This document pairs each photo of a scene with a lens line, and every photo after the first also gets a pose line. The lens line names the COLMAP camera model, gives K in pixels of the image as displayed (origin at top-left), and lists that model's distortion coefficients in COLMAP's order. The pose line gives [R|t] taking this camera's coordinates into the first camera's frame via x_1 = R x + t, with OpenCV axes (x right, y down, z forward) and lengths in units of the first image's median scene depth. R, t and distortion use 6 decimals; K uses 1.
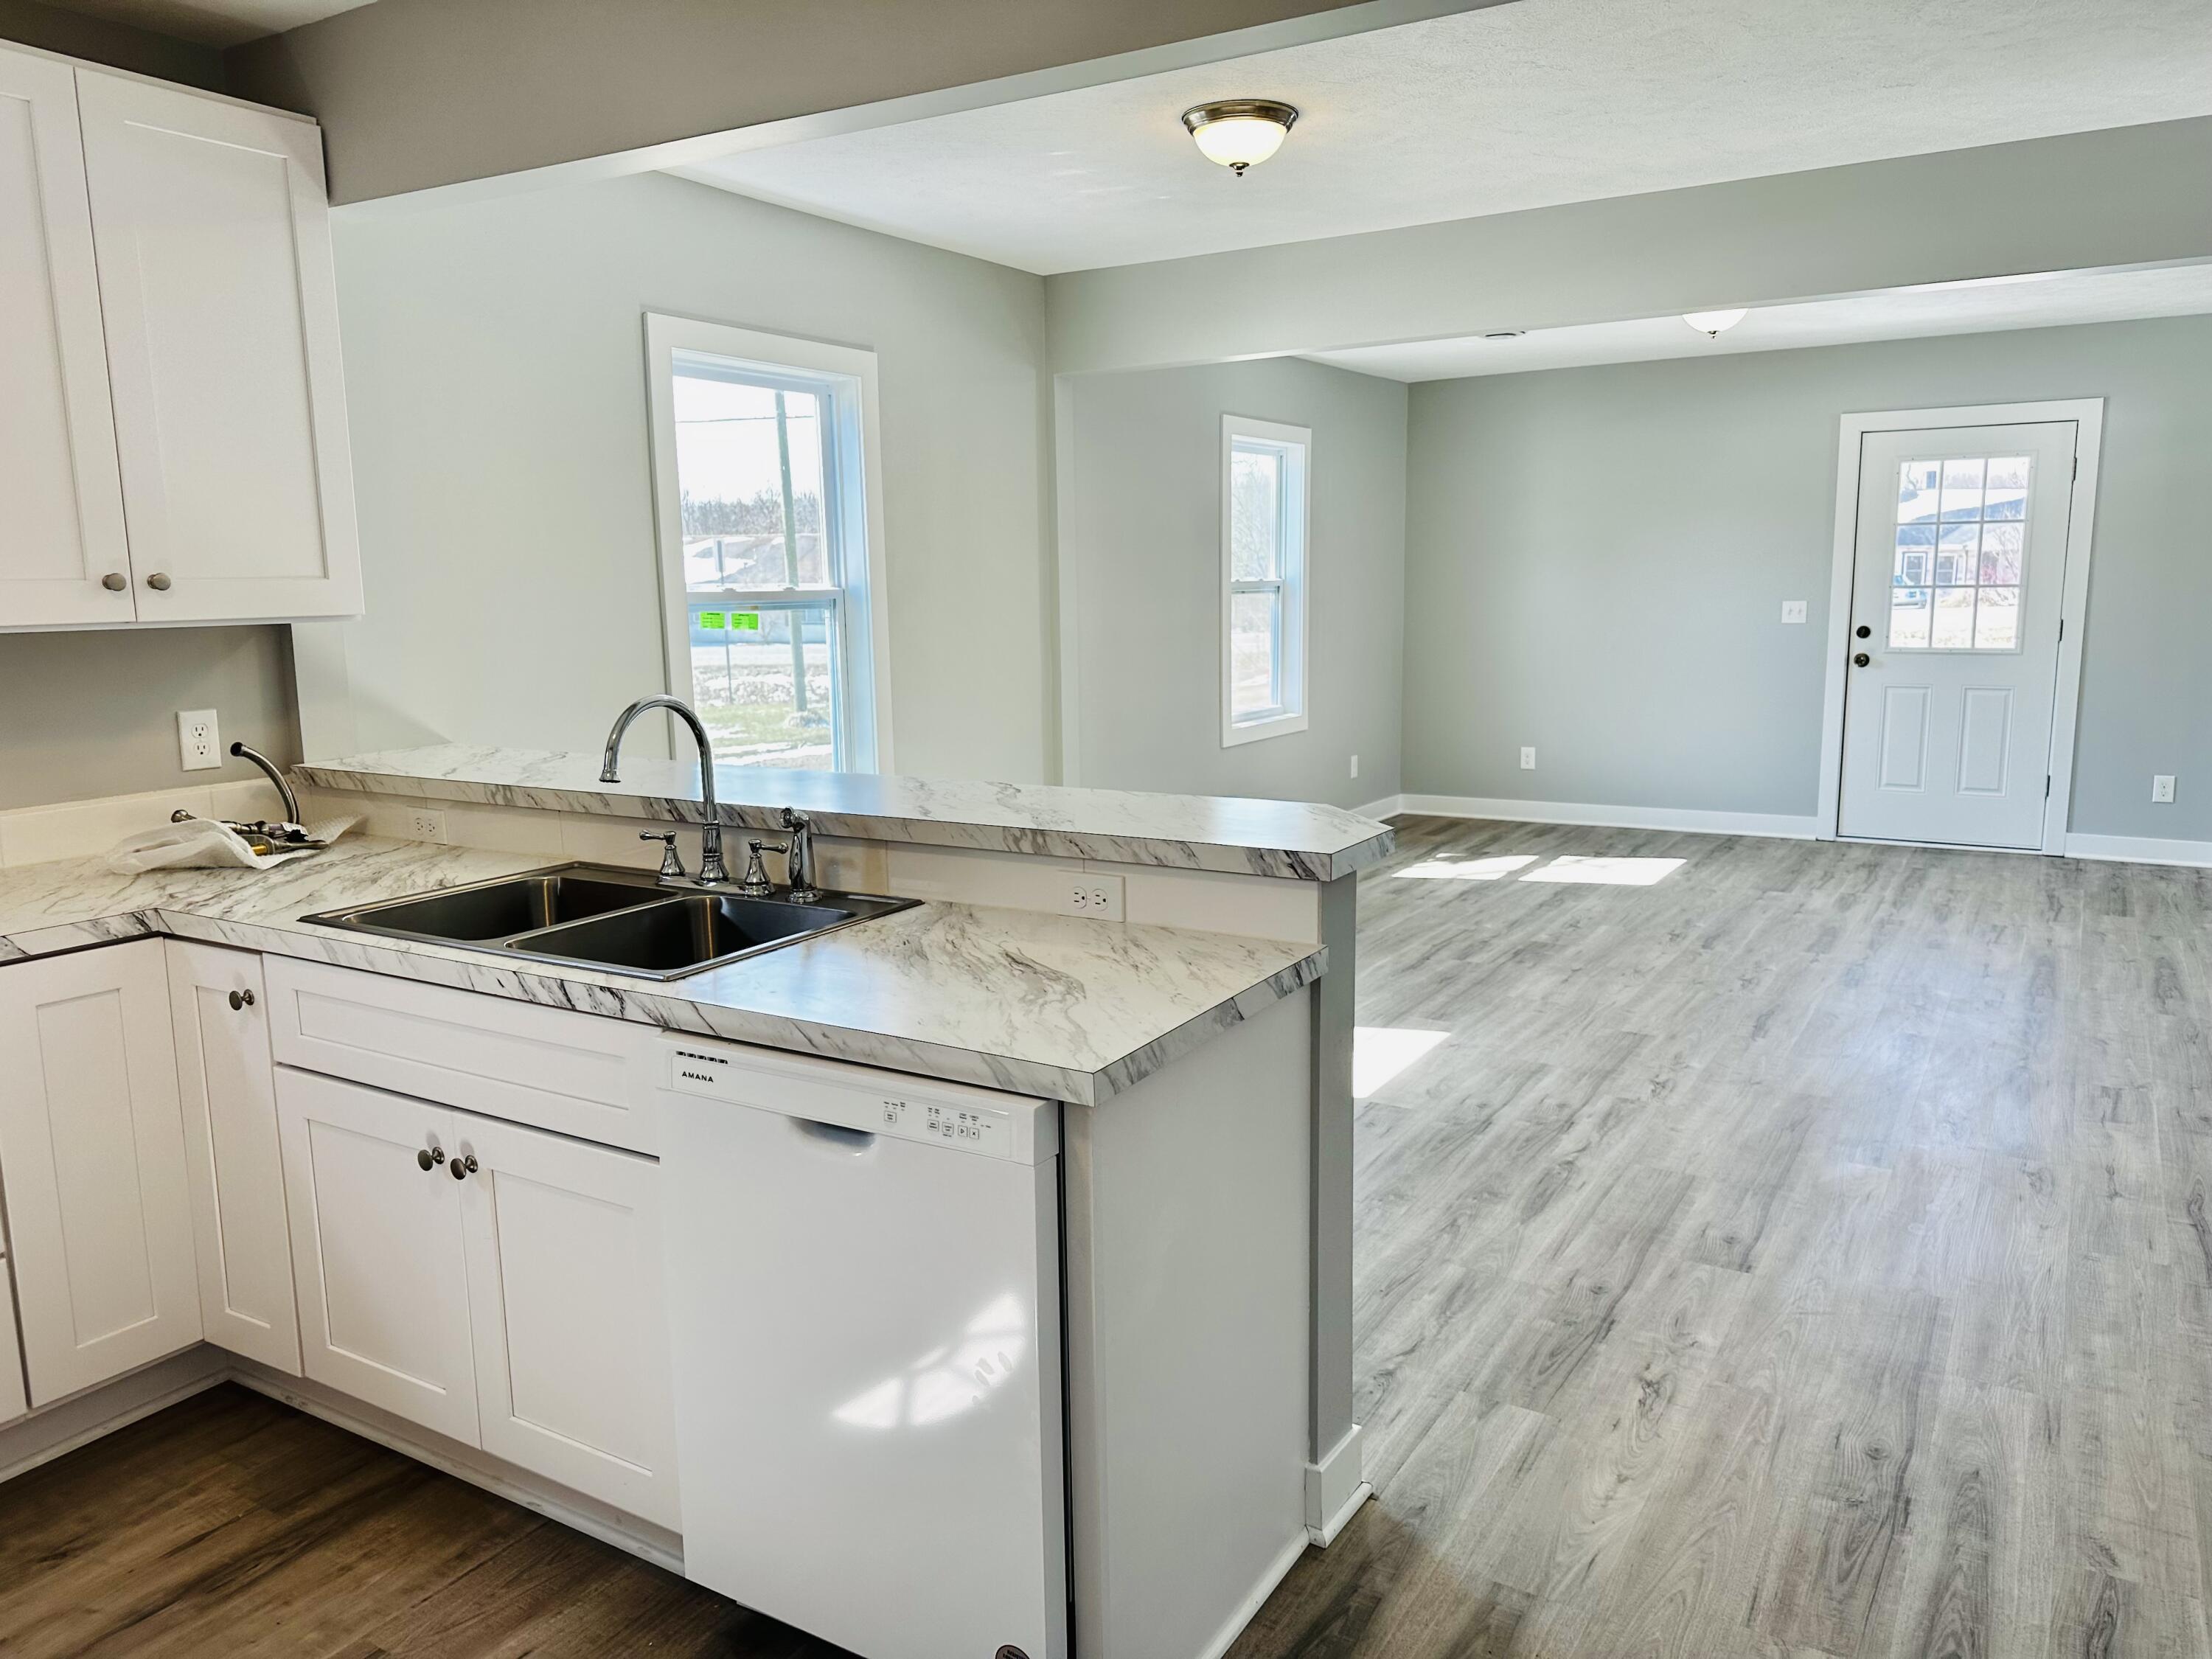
lens RADIAL K [[1538.1, 0, 1128.6], [0, 1538.1, 824.6], [0, 0, 1]] dist [0.075247, -0.086183]
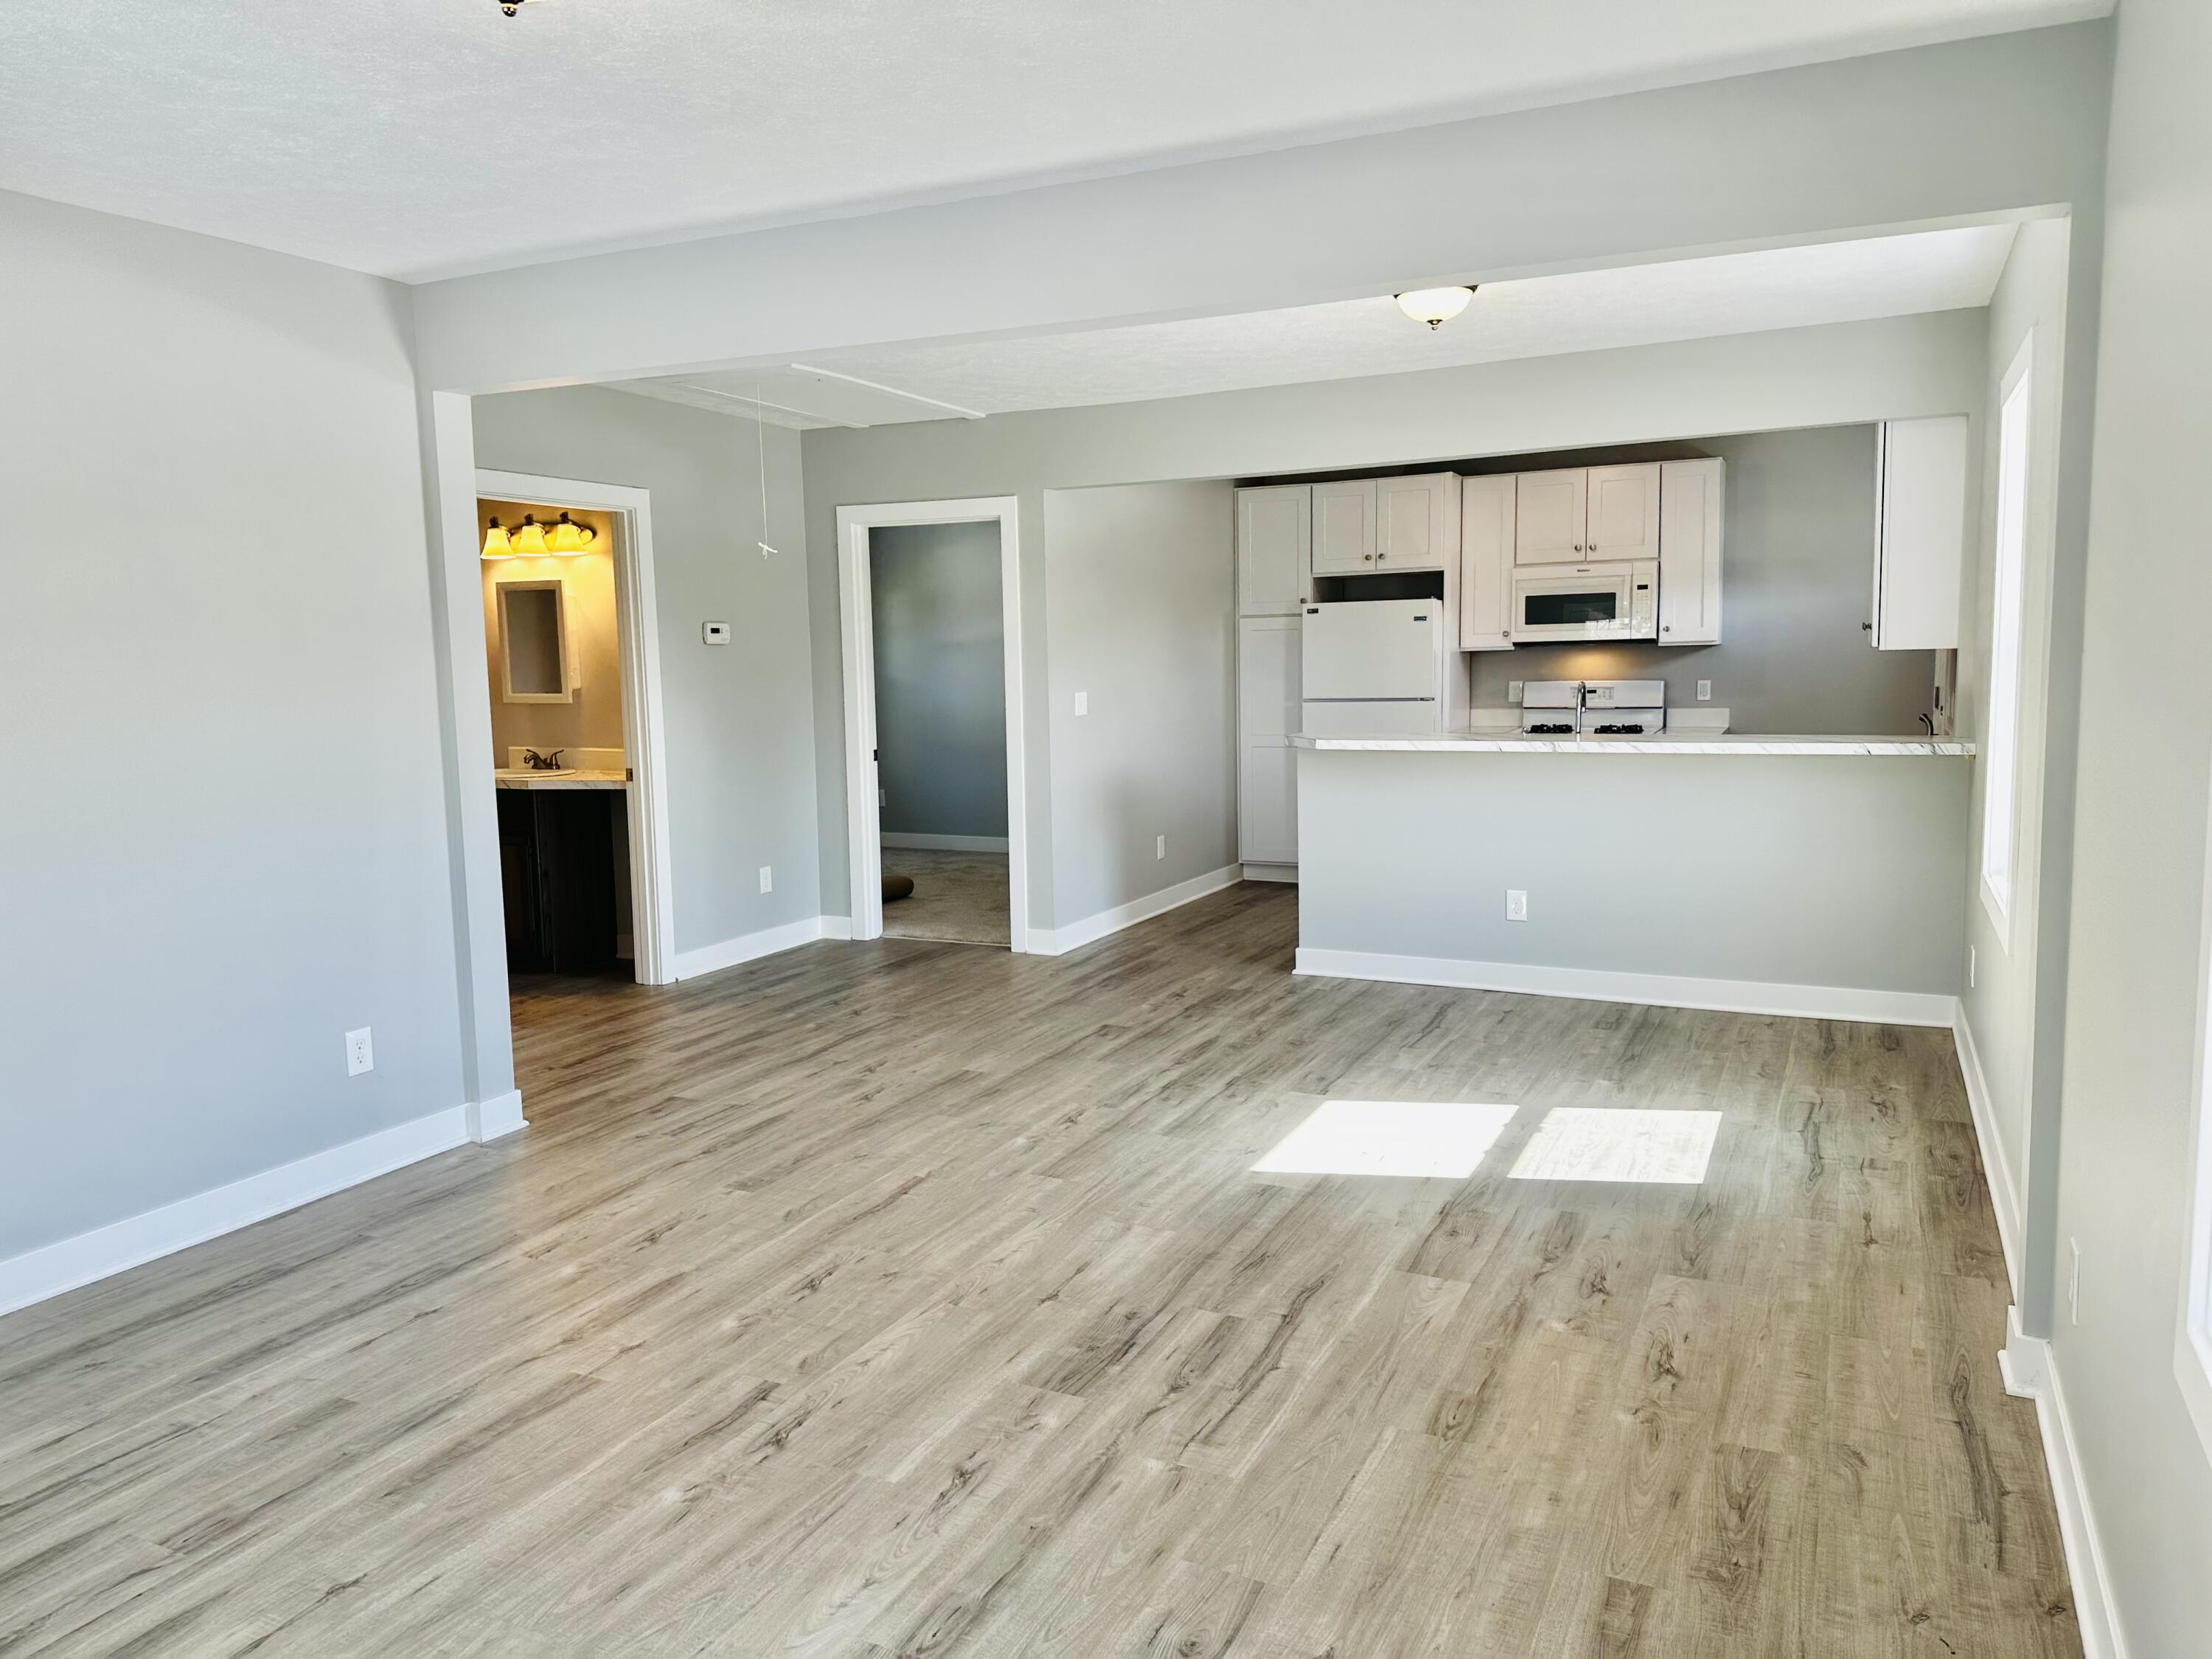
lens RADIAL K [[1538.1, 0, 1119.0], [0, 1538.1, 796.6], [0, 0, 1]] dist [0.075247, -0.086183]
pose [[-0.994352, 0.045389, -0.095935, 0.433353], [0.019074, 0.965644, 0.259168, -0.359651], [0.104403, 0.255874, -0.961056, 2.144194]]
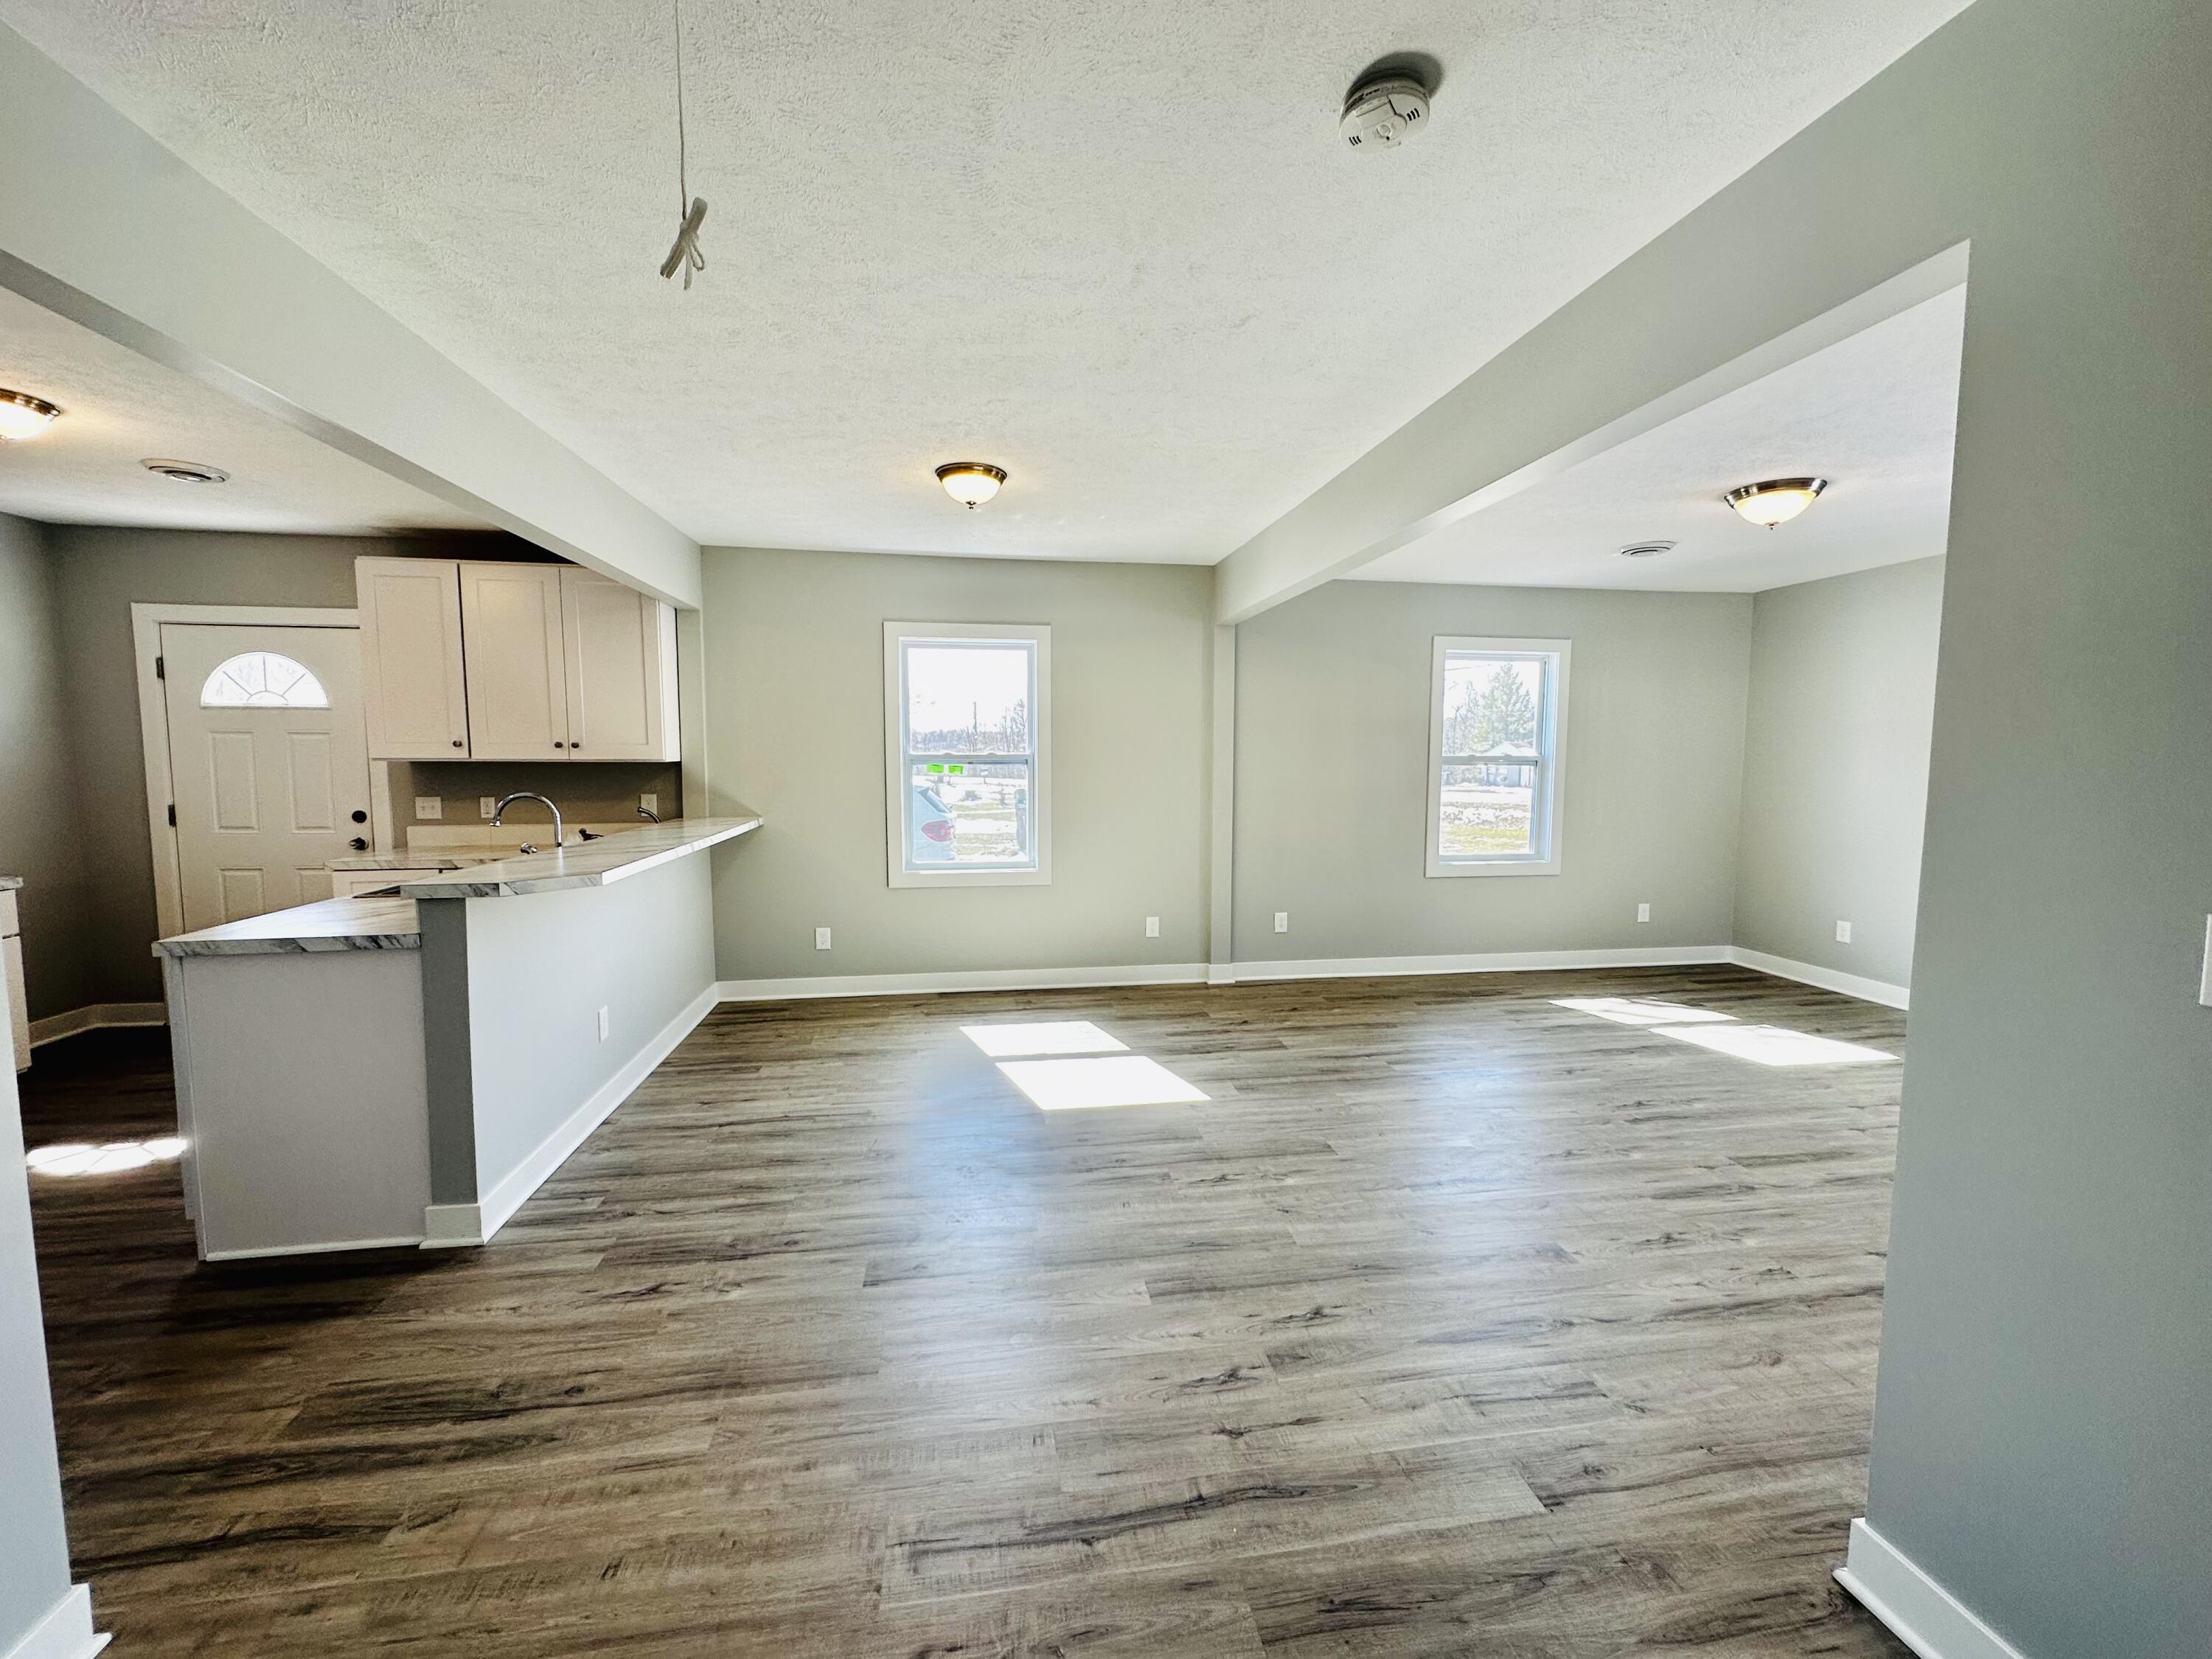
lens RADIAL K [[879.5, 0, 1105.4], [0, 879.5, 825.7], [0, 0, 1]] dist [-0.002346, 0.000168]
pose [[0.647511, 0.080832, -0.757757, 0.834244], [-0.135521, 0.990723, -0.010121, -0.089233], [0.749909, 0.109245, 0.652459, 0.501587]]
